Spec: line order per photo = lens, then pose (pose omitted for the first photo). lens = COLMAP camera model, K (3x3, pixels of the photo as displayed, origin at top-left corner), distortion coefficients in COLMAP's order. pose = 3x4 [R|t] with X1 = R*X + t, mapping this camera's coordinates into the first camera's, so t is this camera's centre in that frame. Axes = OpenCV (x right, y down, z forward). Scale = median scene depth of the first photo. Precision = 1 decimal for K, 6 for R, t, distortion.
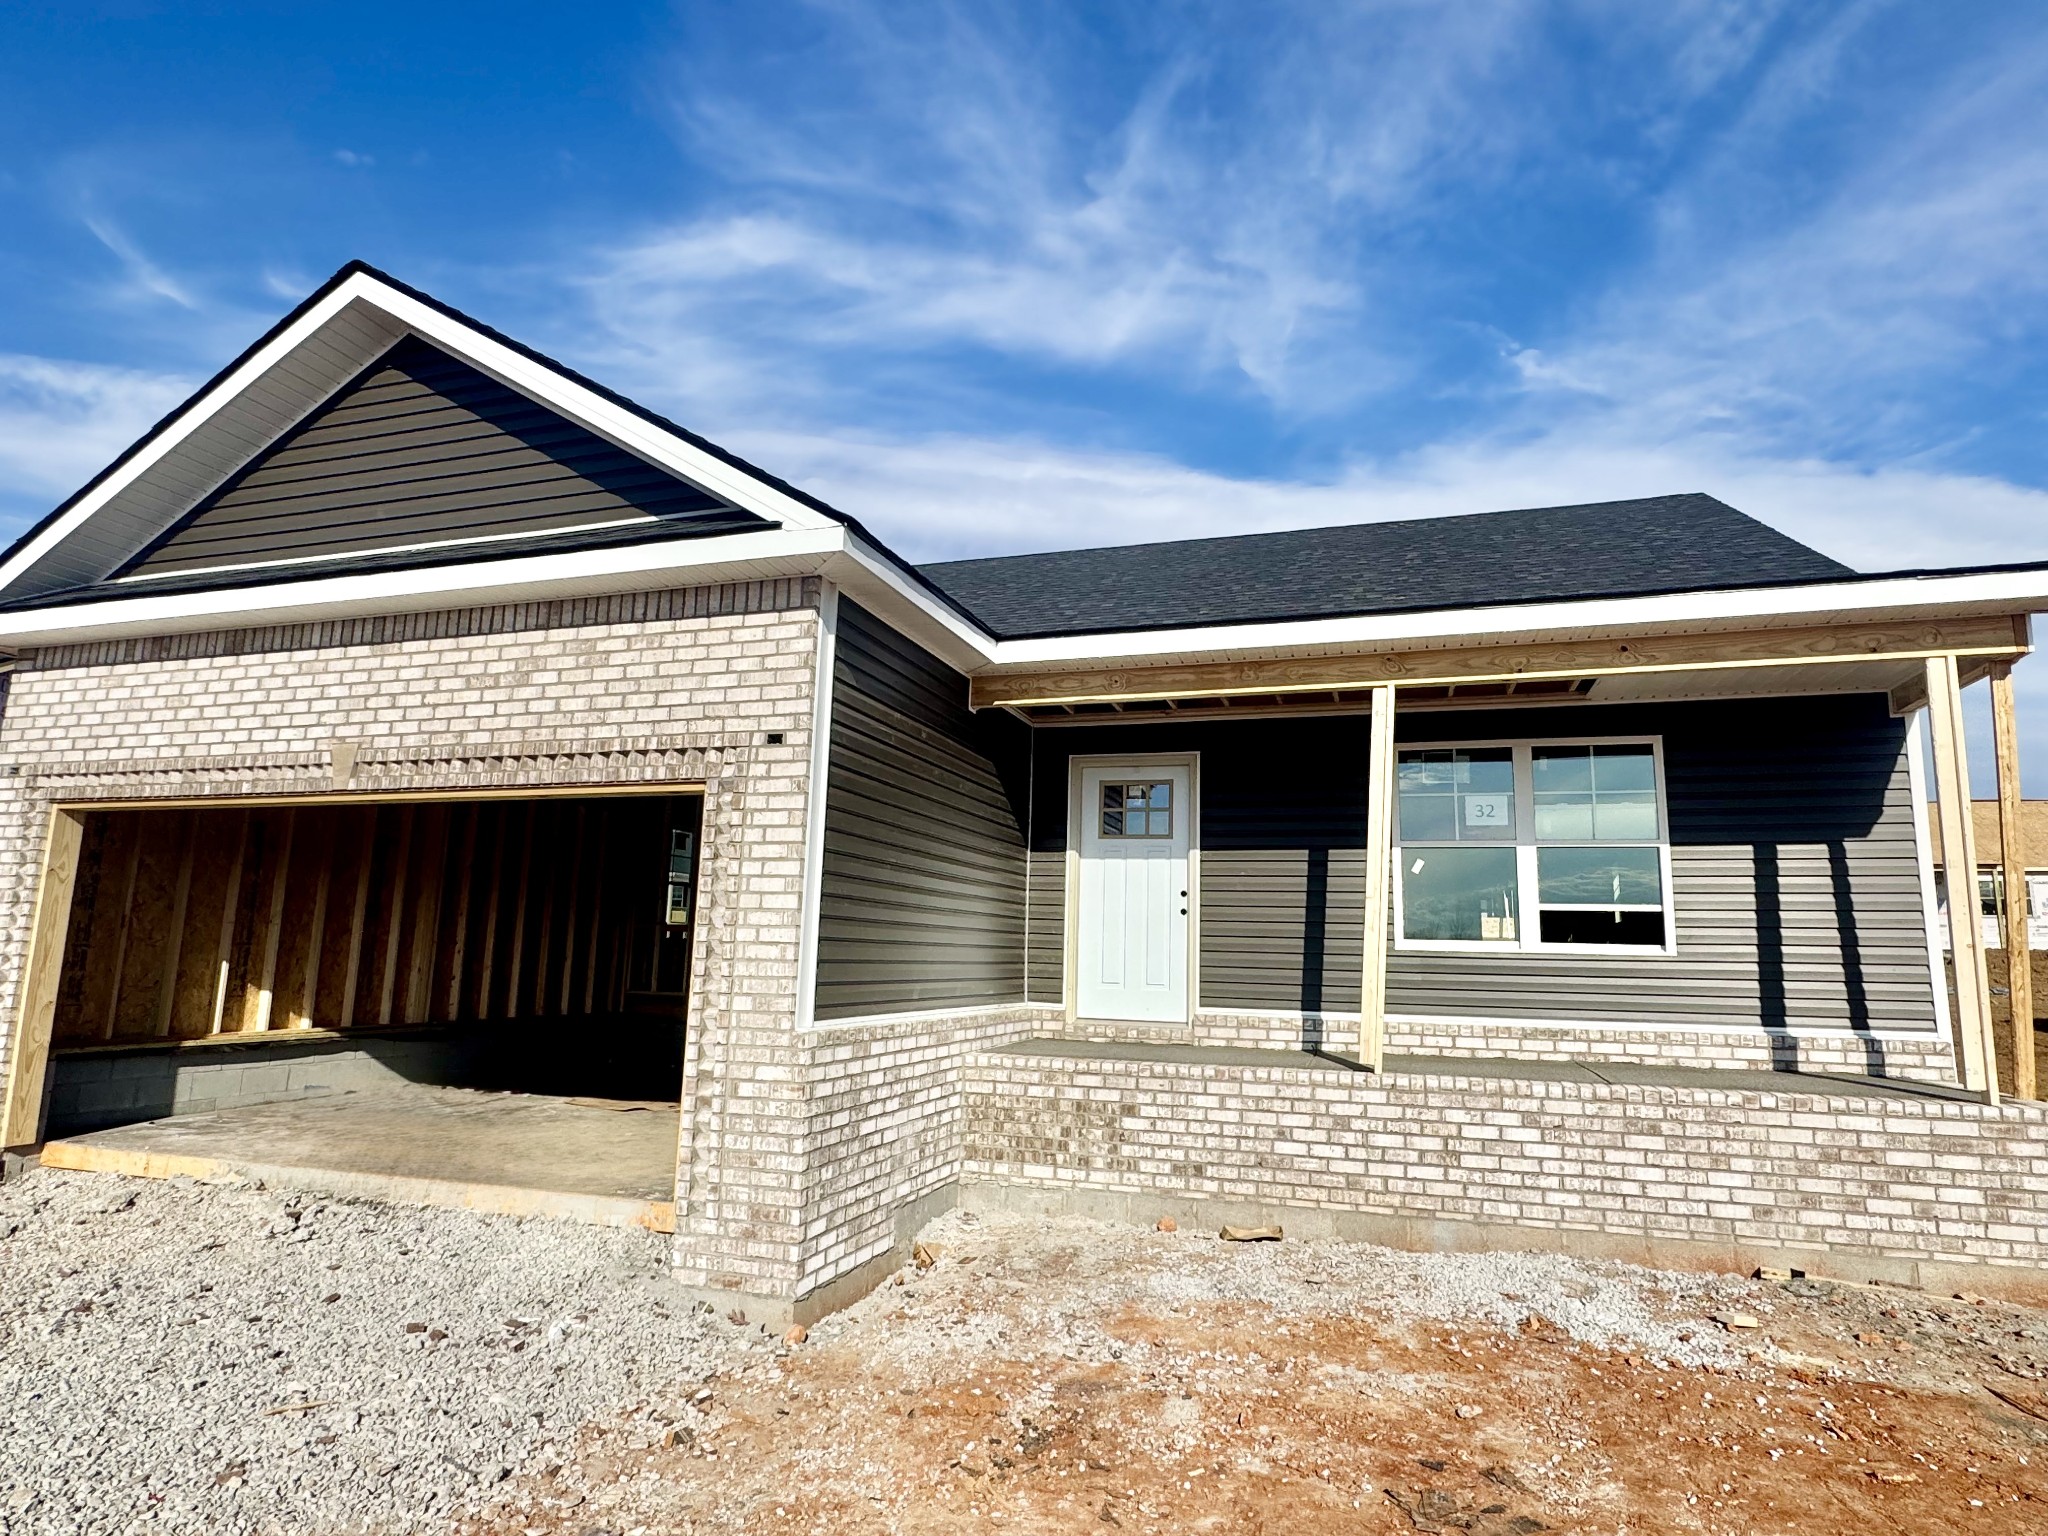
lens RADIAL K [[1110.5, 0, 1024.0], [0, 1110.5, 768.0], [0, 0, 1]] dist [-0.003702, -0.000604]
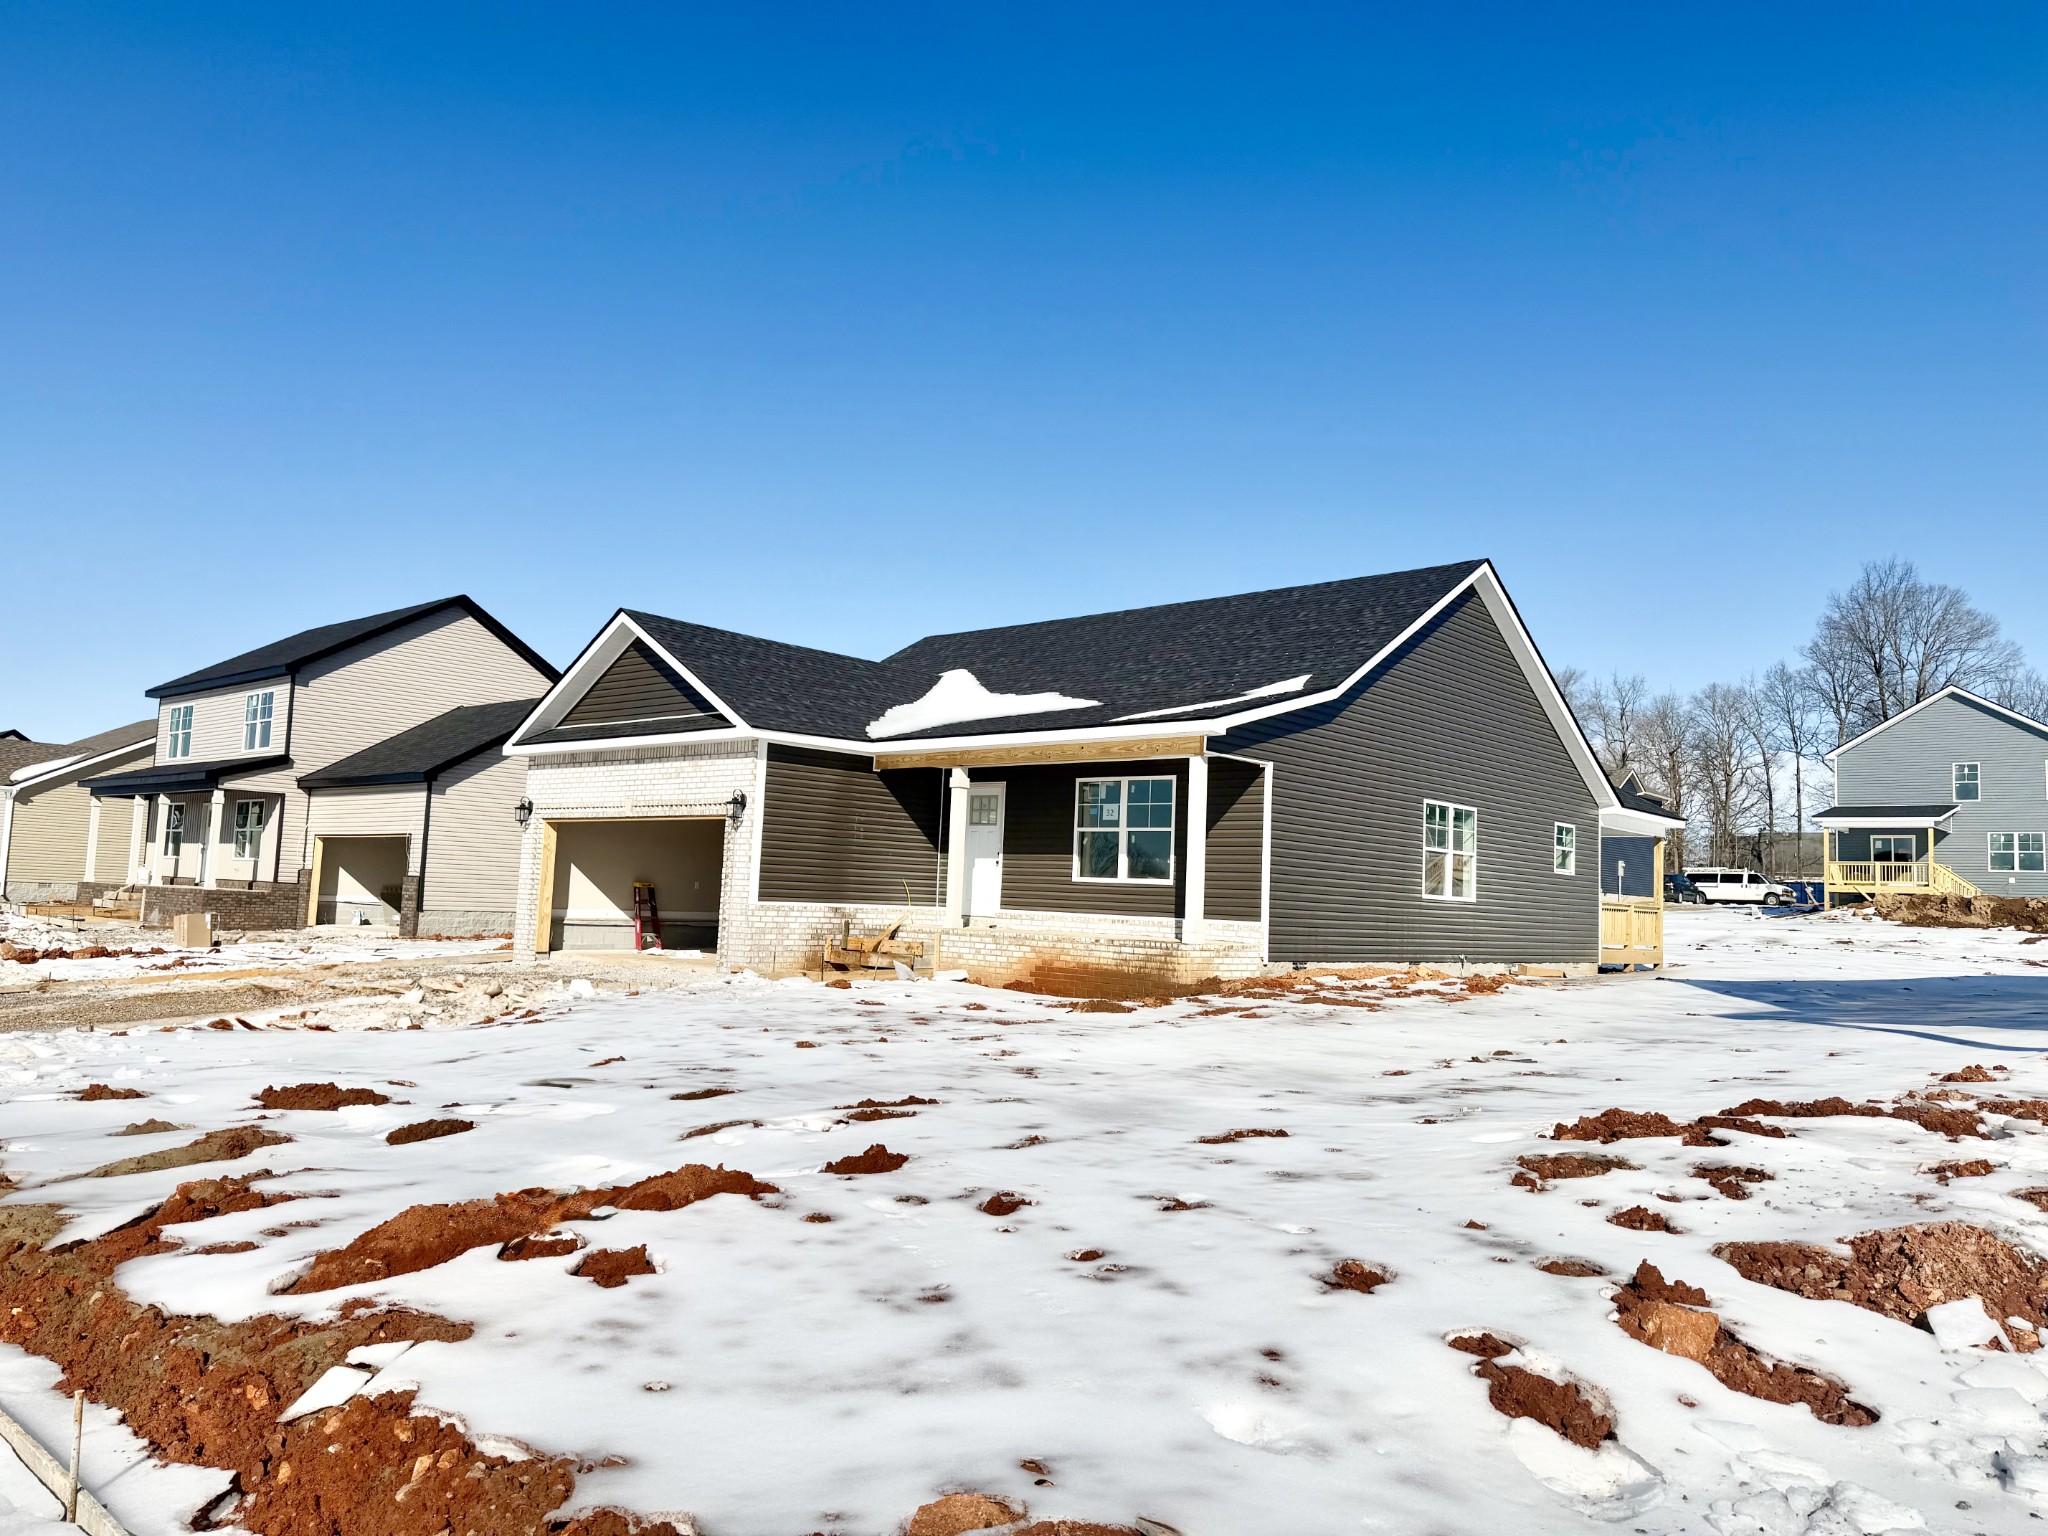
lens RADIAL K [[1433.7, 0, 1024.0], [0, 1433.7, 768.0], [0, 0, 1]] dist [0.000908, 0.000005]
pose [[0.916839, -0.025892, -0.398418, 1.552710], [0.053940, 0.996779, 0.059350, -0.238886], [0.395598, -0.075905, 0.915282, -1.678908]]
